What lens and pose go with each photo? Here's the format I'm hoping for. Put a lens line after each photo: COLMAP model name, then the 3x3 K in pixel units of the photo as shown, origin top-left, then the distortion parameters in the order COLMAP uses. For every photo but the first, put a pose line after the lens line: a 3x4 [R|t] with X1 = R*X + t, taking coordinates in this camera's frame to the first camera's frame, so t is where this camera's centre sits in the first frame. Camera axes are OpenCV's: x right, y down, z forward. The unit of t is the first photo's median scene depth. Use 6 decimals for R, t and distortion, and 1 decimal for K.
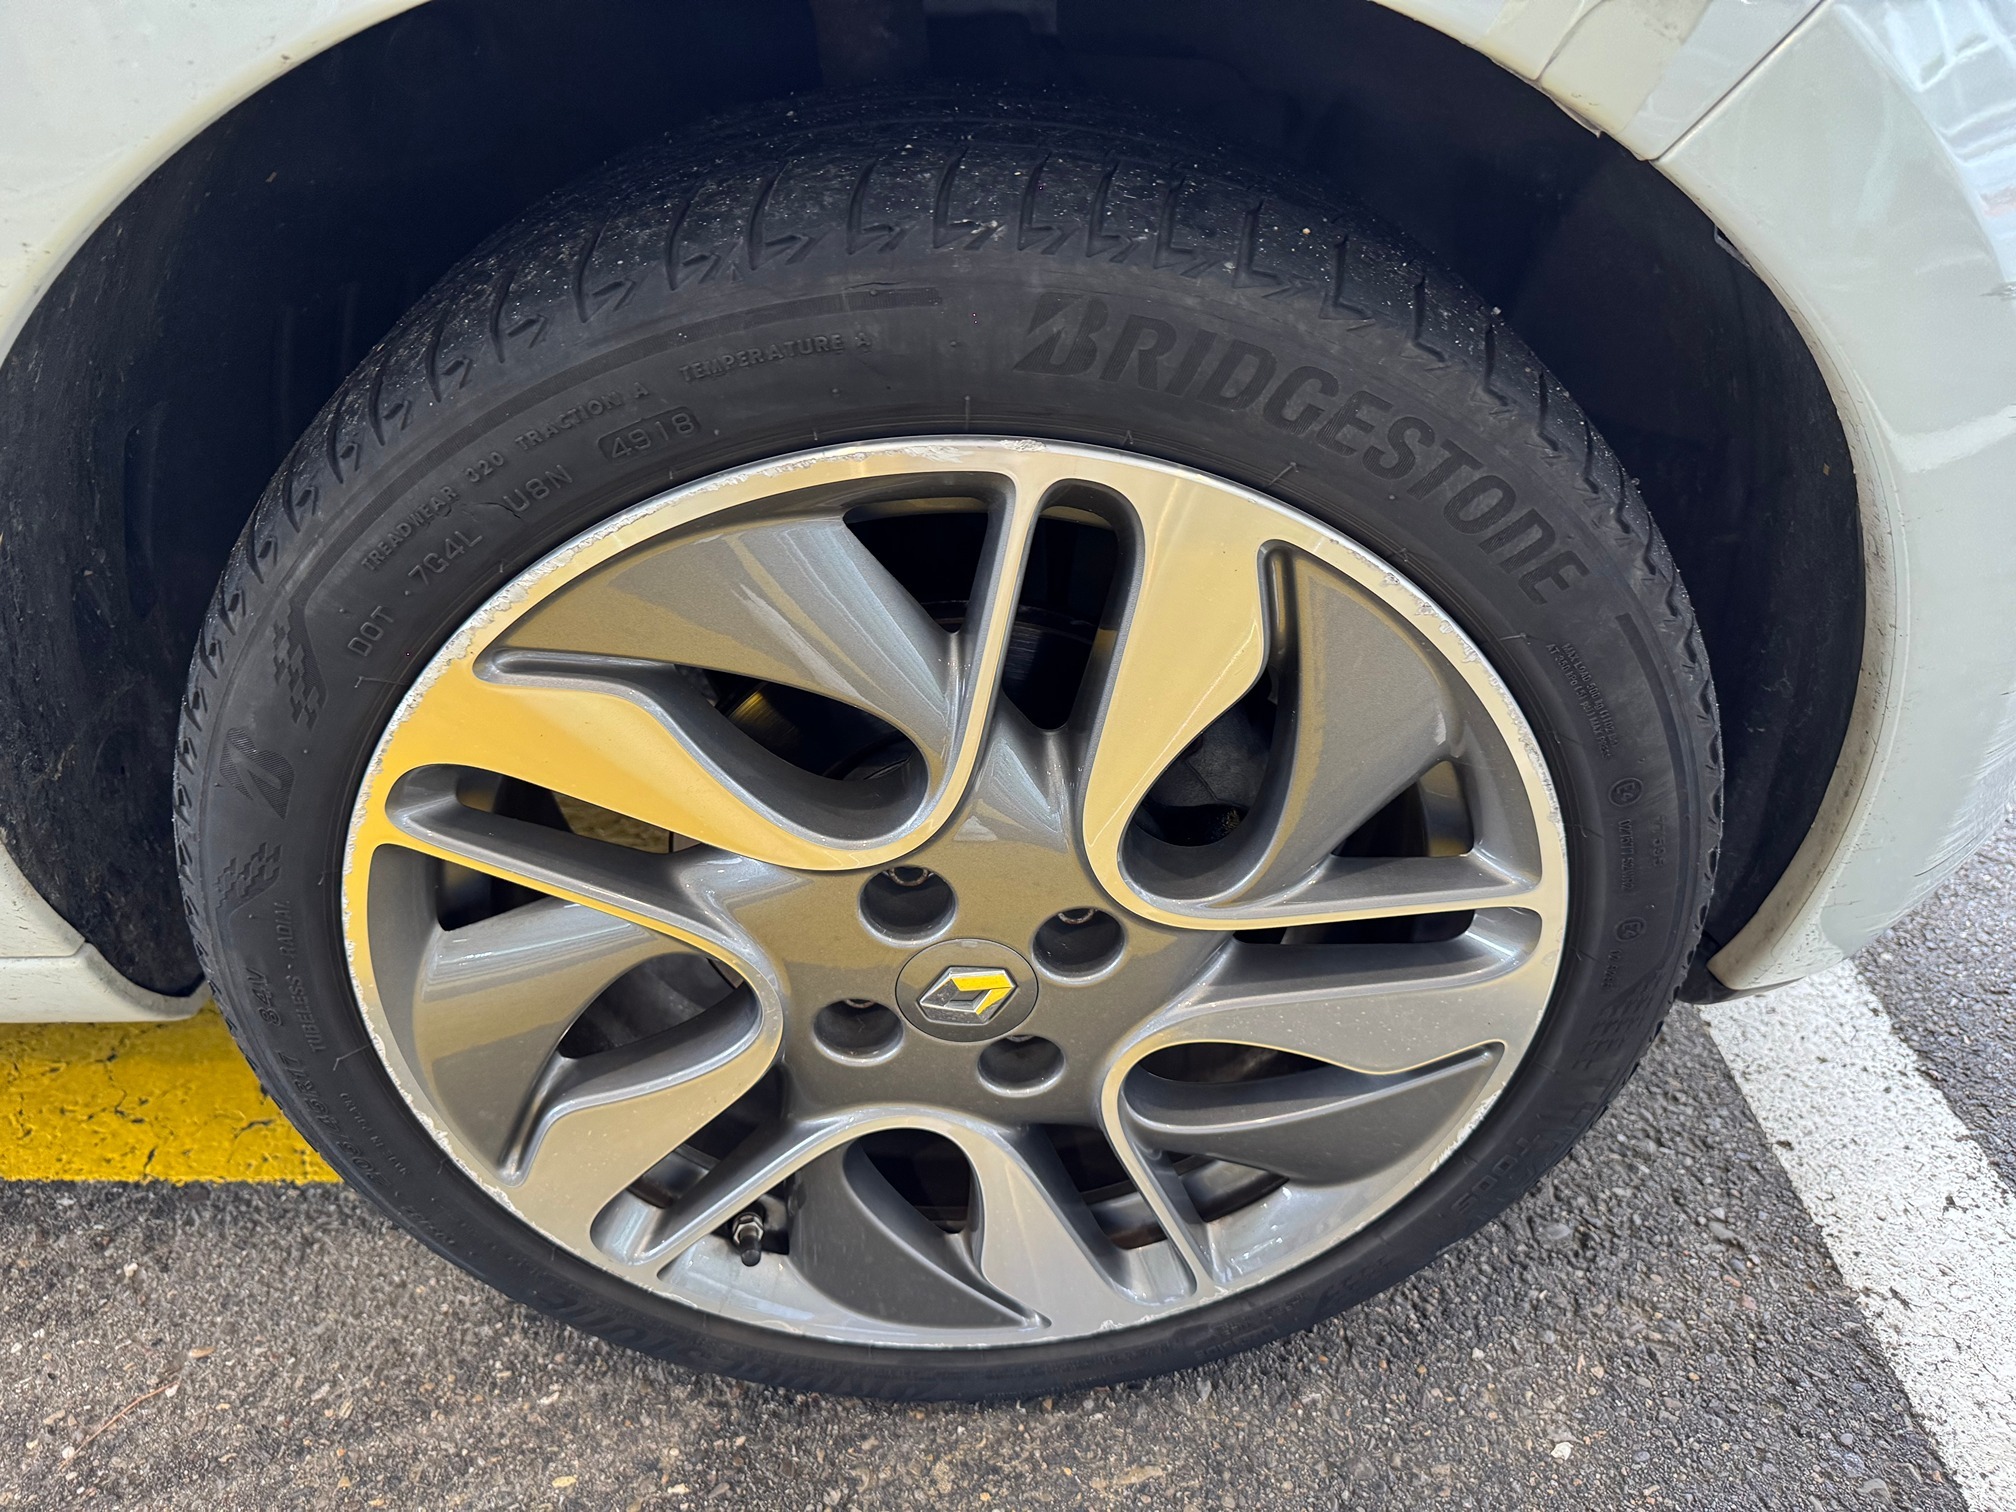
lens RADIAL K [[1452.5, 0, 1011.3], [0, 1452.5, 816.8], [0, 0, 1]] dist [0.006965, -0.049027]
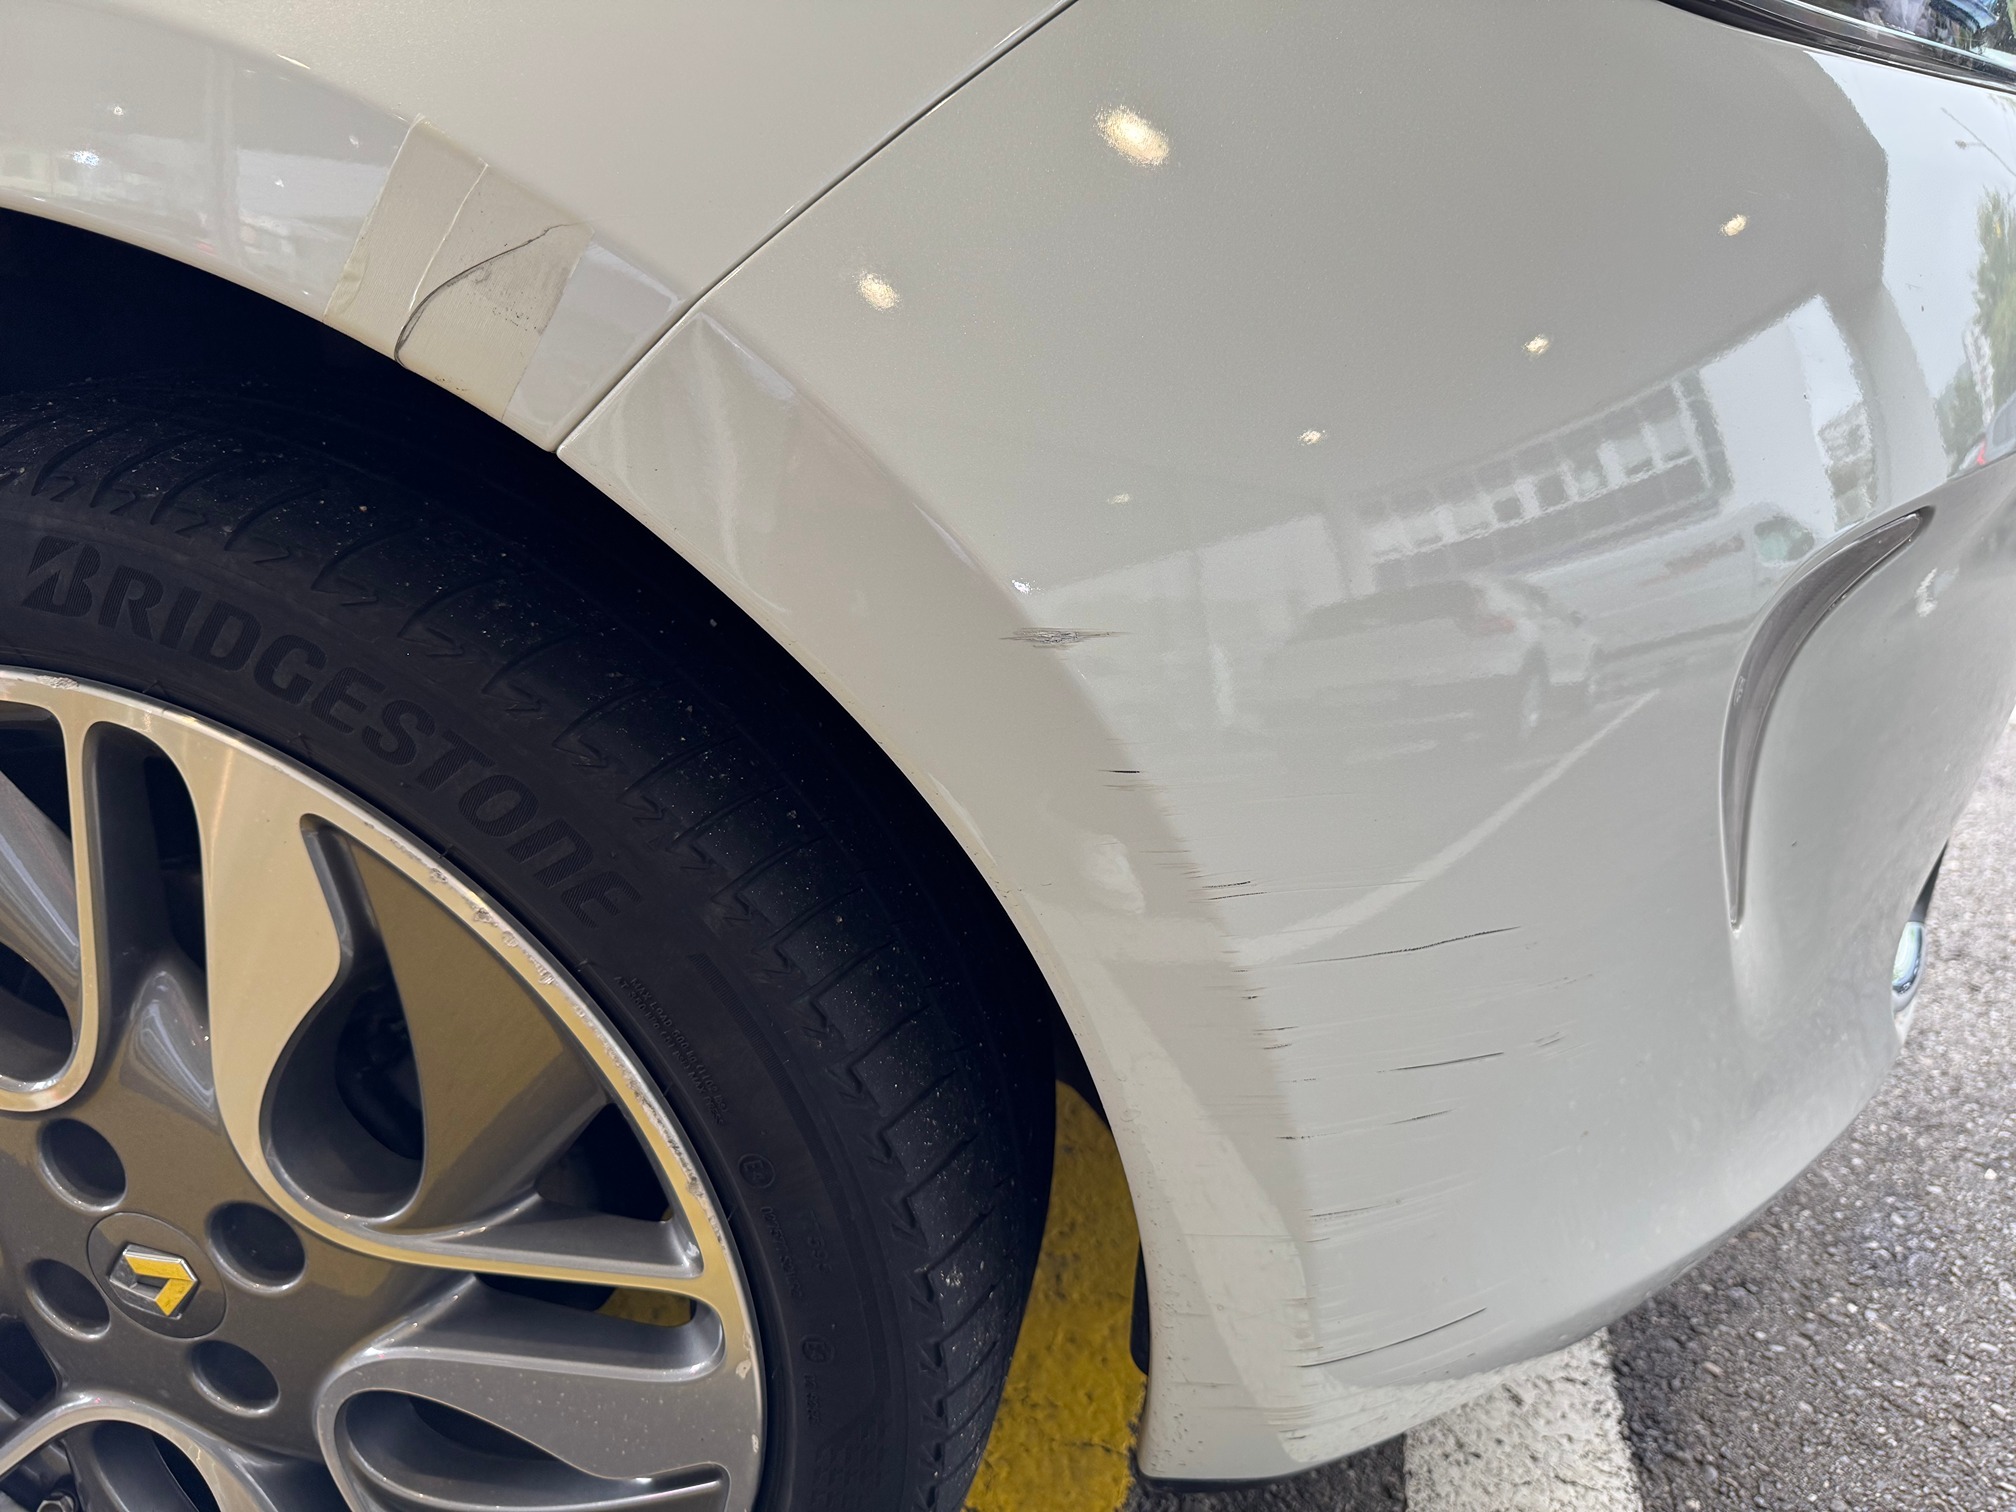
lens RADIAL K [[1427.5, 0, 1008.0], [0, 1427.5, 756.0], [0, 0, 1]] dist [-0.014004, -0.004665]
pose [[0.971790, 0.123413, -0.200983, 0.684263], [-0.173691, 0.950977, -0.255878, -0.060753], [0.159552, 0.283568, 0.945586, 0.167904]]
